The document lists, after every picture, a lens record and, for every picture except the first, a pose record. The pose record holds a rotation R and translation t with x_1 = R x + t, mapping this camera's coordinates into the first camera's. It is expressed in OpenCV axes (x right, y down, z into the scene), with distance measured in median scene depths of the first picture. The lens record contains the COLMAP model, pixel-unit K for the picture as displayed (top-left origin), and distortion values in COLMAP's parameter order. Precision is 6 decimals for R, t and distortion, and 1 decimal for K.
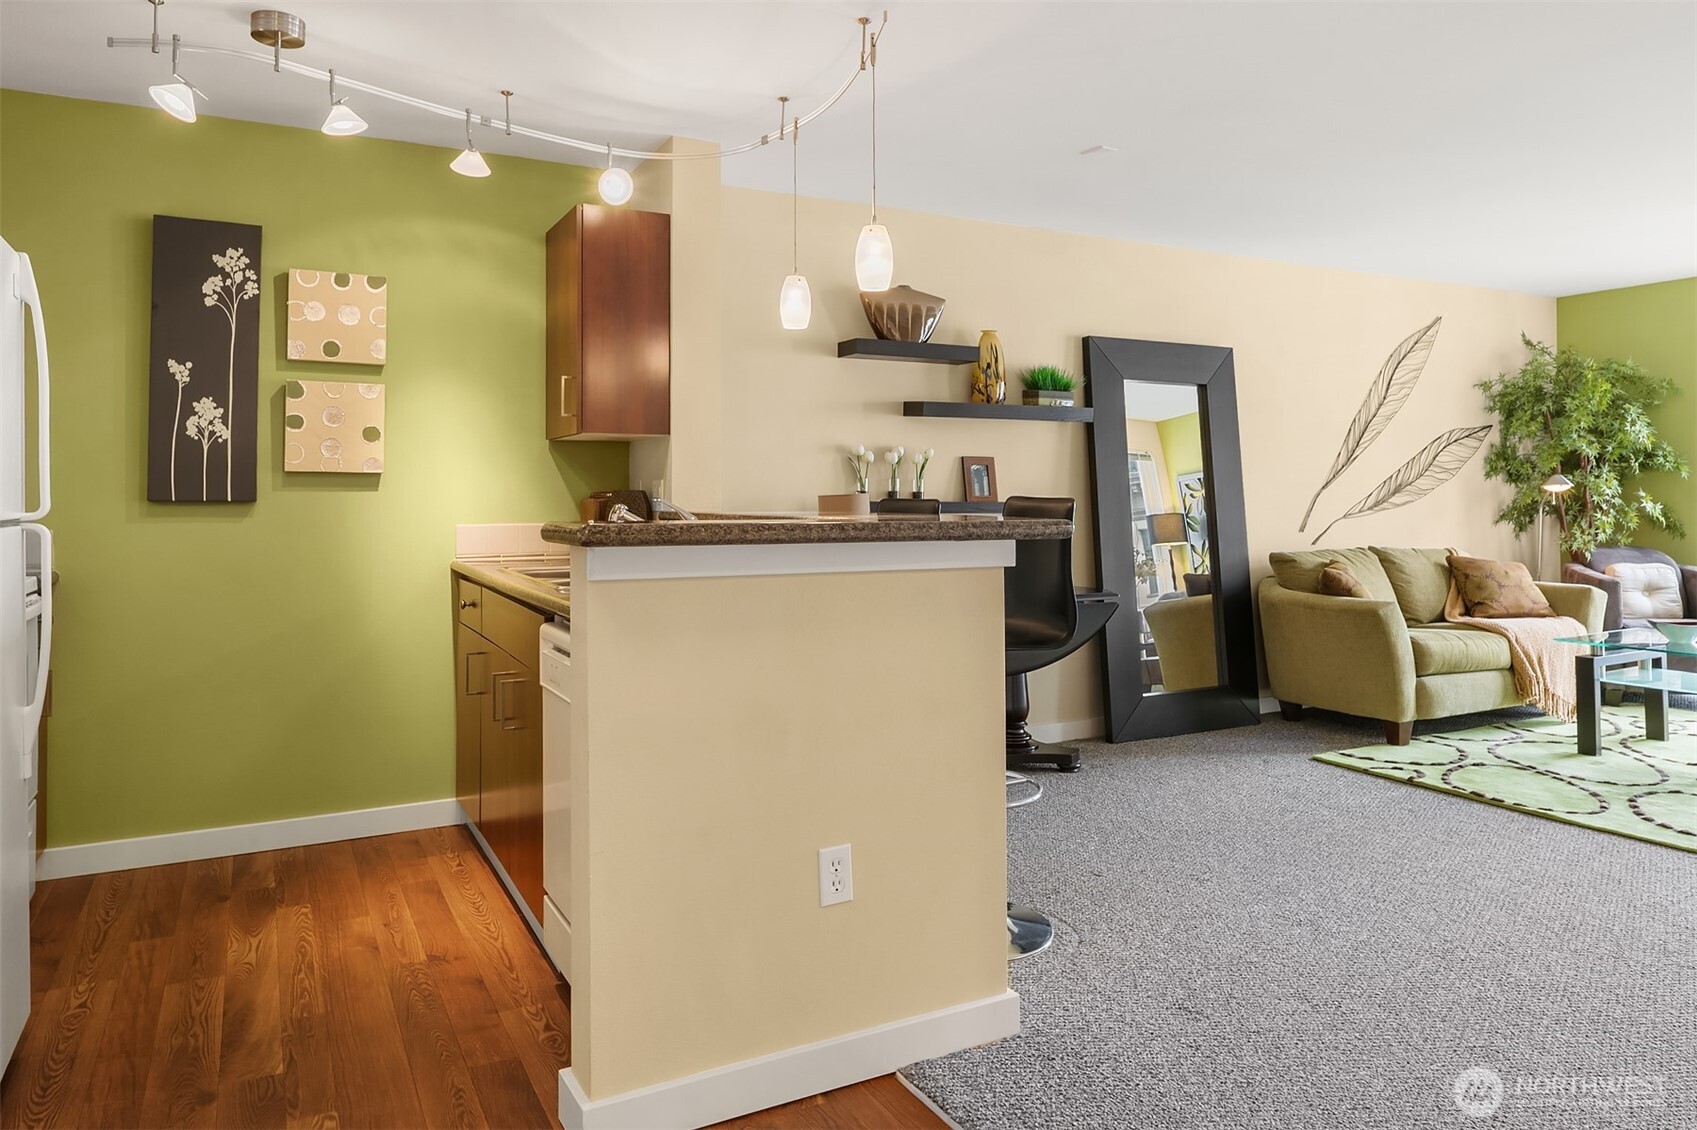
lens RADIAL K [[1115.0, 0, 845.0], [0, 1115.0, 475.0], [0, 0, 1]] dist [-0.003499, -0.004918]
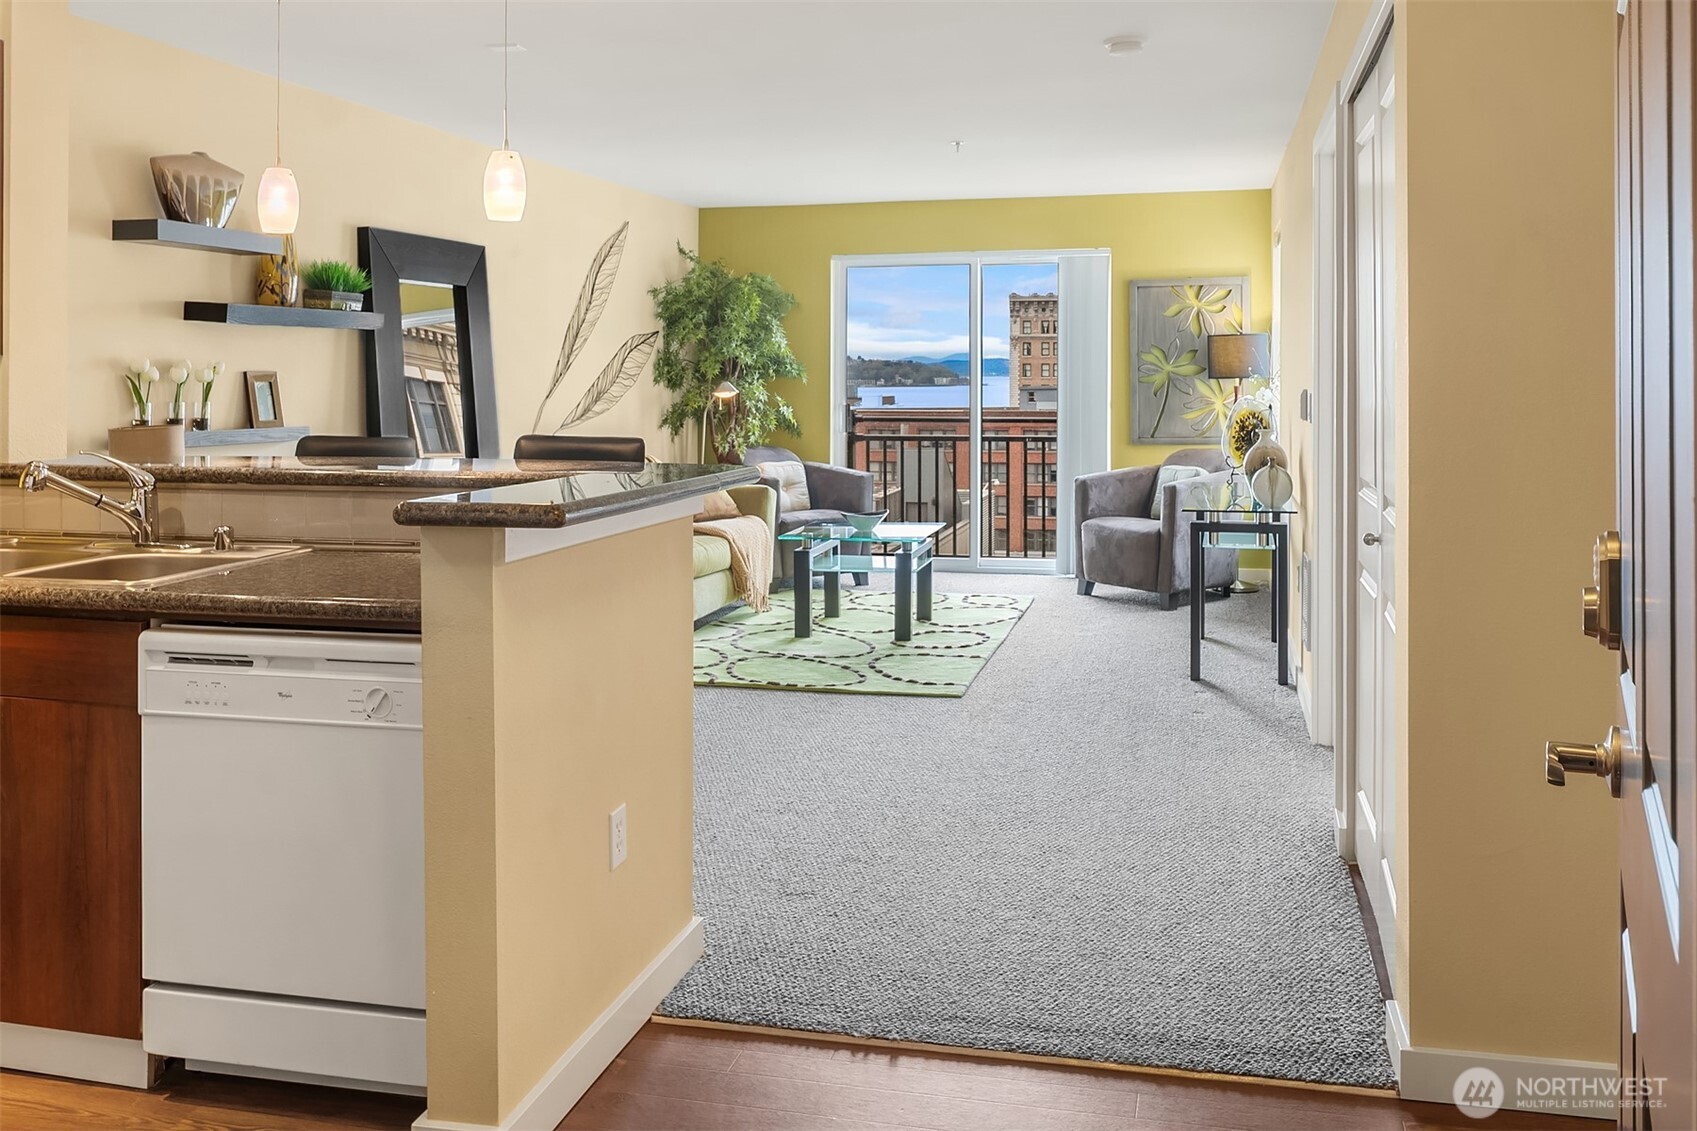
lens RADIAL K [[1435.5, 0, 885.3], [0, 1435.5, 353.7], [0, 0, 1]] dist [0.000053, 0.000486]
pose [[0.653466, 0.009497, 0.756896, -0.366325], [-0.011414, 0.999931, -0.002691, -0.031354], [-0.756870, -0.006881, 0.653530, -0.008270]]
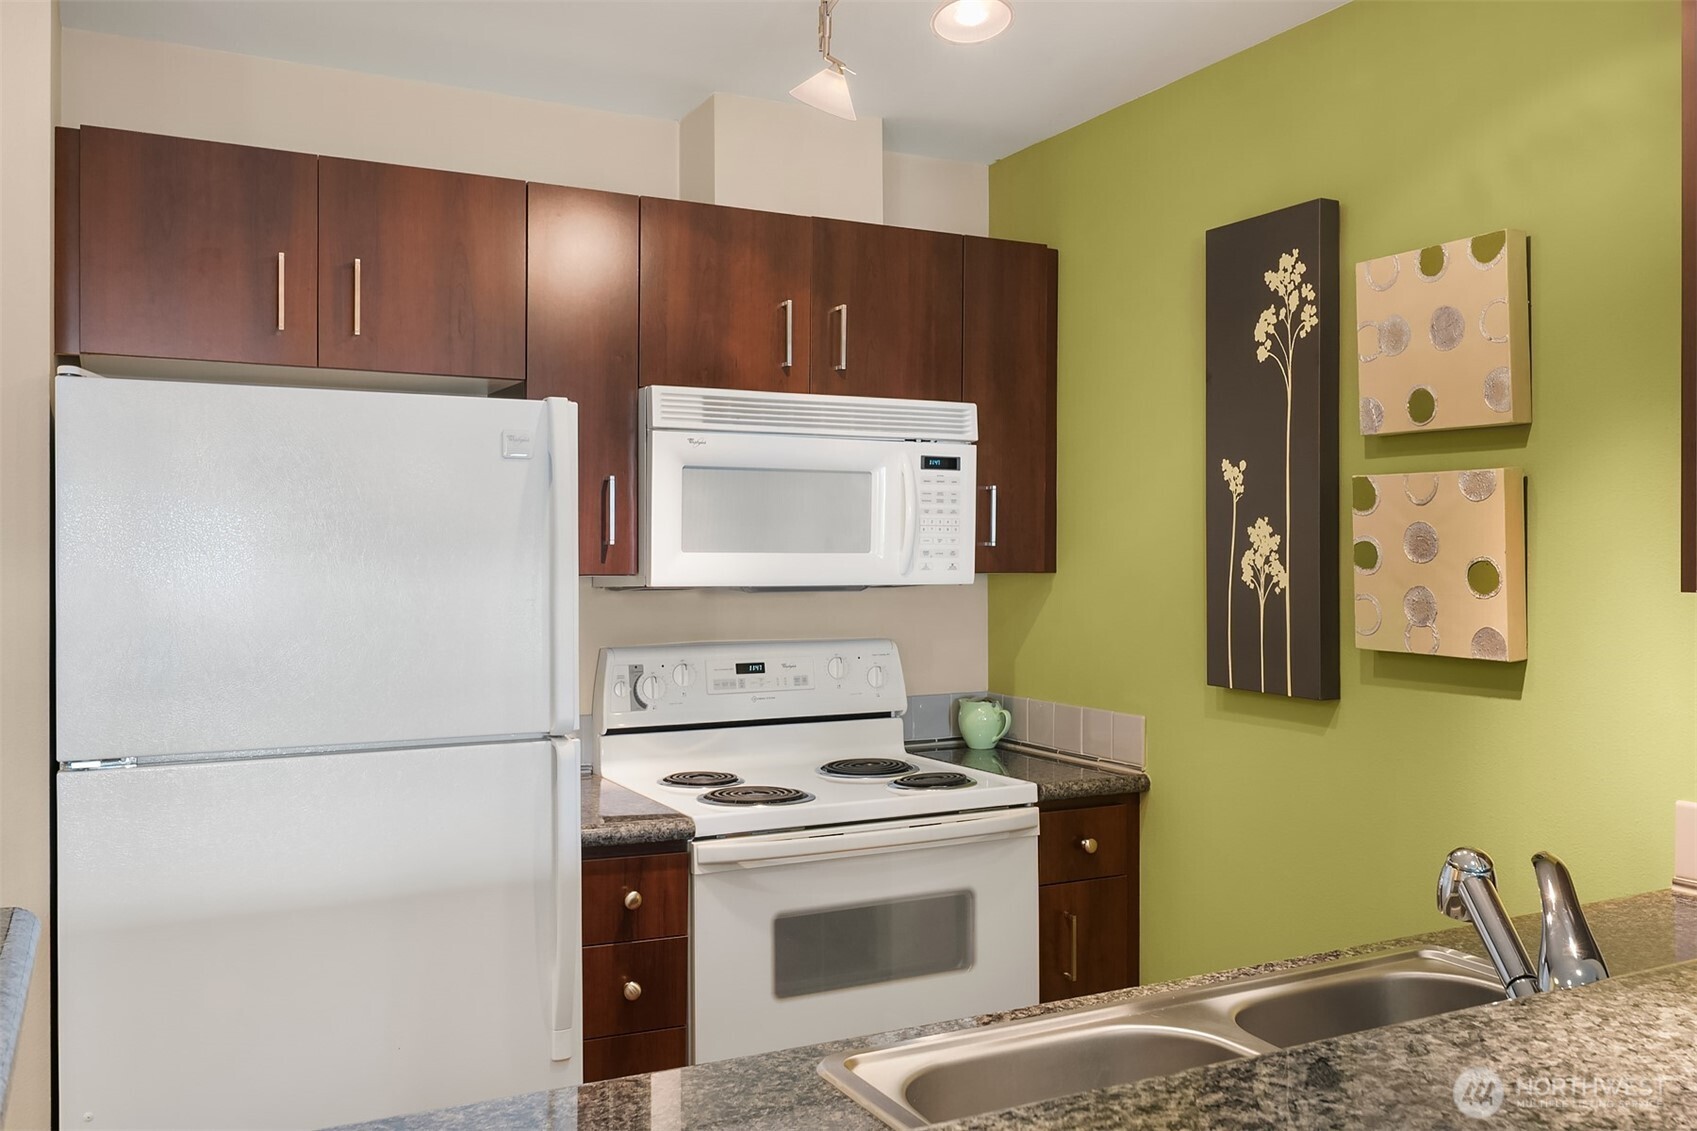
lens RADIAL K [[1435.5, 0, 846.5], [0, 1435.5, 571.8], [0, 0, 1]] dist [0.000053, 0.000486]
pose [[-0.015678, 0.011486, -0.999811, 0.135821], [0.012380, 0.999860, 0.011293, -0.037187], [0.999800, -0.012201, -0.015818, 0.563944]]
